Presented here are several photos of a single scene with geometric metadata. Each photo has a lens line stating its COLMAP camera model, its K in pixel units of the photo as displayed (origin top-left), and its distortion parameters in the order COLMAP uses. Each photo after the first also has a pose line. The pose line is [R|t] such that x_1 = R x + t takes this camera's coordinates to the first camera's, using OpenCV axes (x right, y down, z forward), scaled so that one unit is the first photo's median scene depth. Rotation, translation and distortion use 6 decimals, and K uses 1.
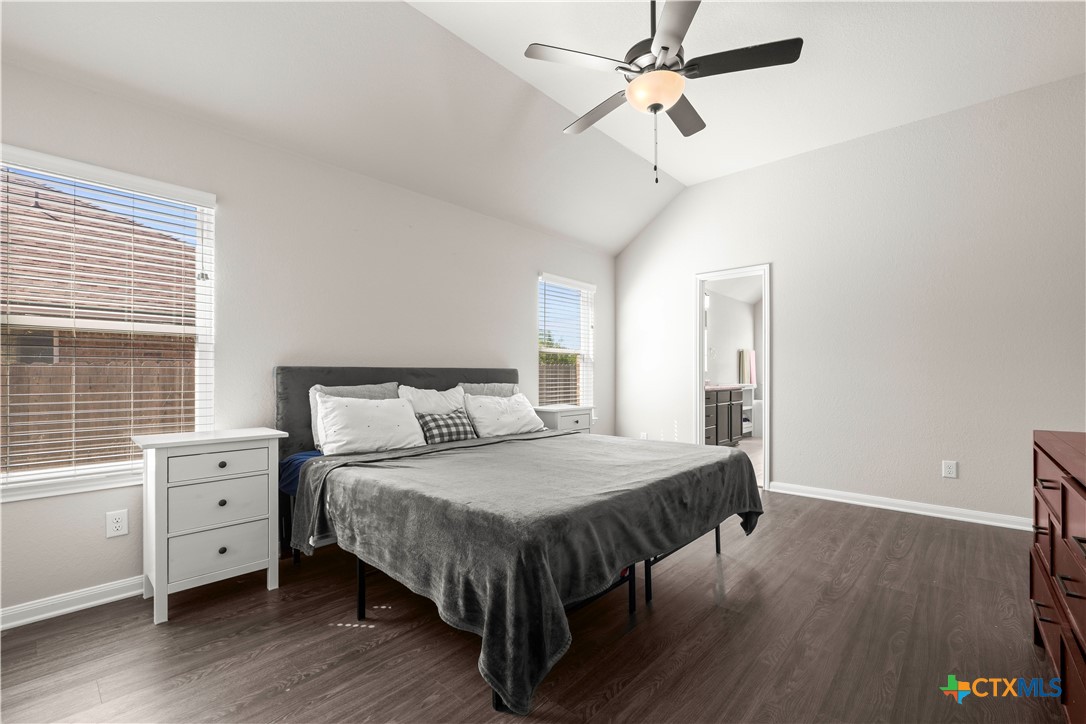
lens RADIAL K [[469.2, 0, 548.0], [0, 469.2, 367.8], [0, 0, 1]] dist [-0.003529, -0.000660]
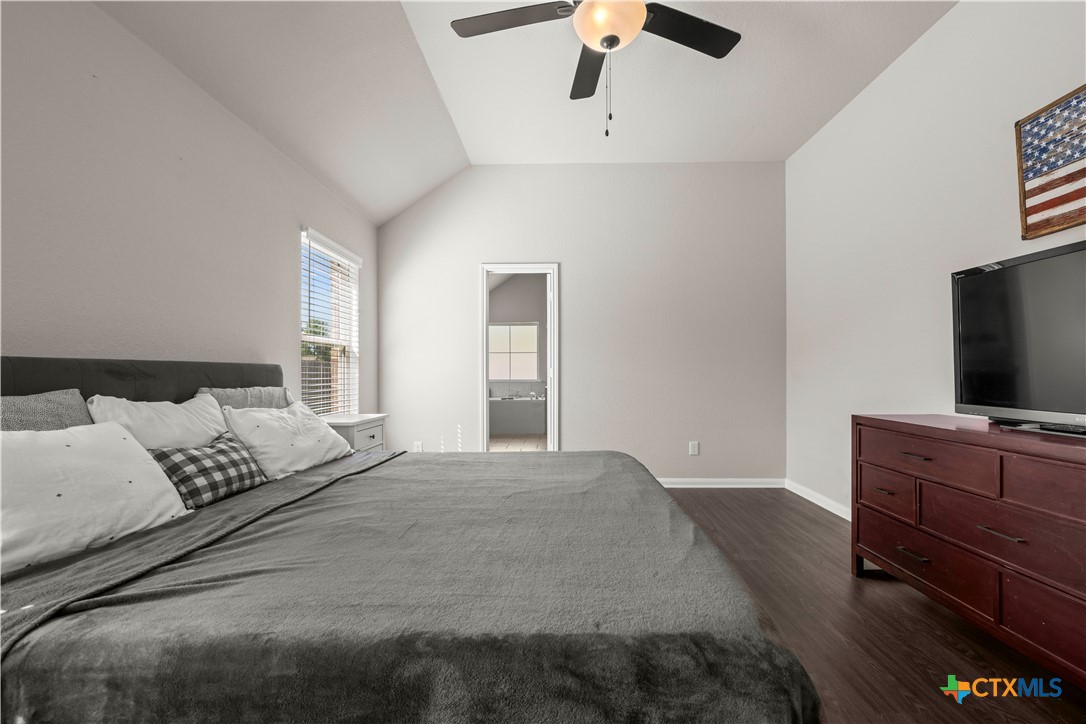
lens RADIAL K [[469.2, 0, 547.2], [0, 469.2, 368.9], [0, 0, 1]] dist [-0.003529, -0.000660]
pose [[0.756931, 0.004409, 0.653480, -0.269665], [-0.007887, 0.999966, 0.002389, 0.004905], [-0.653448, -0.006962, 0.756940, 0.325443]]
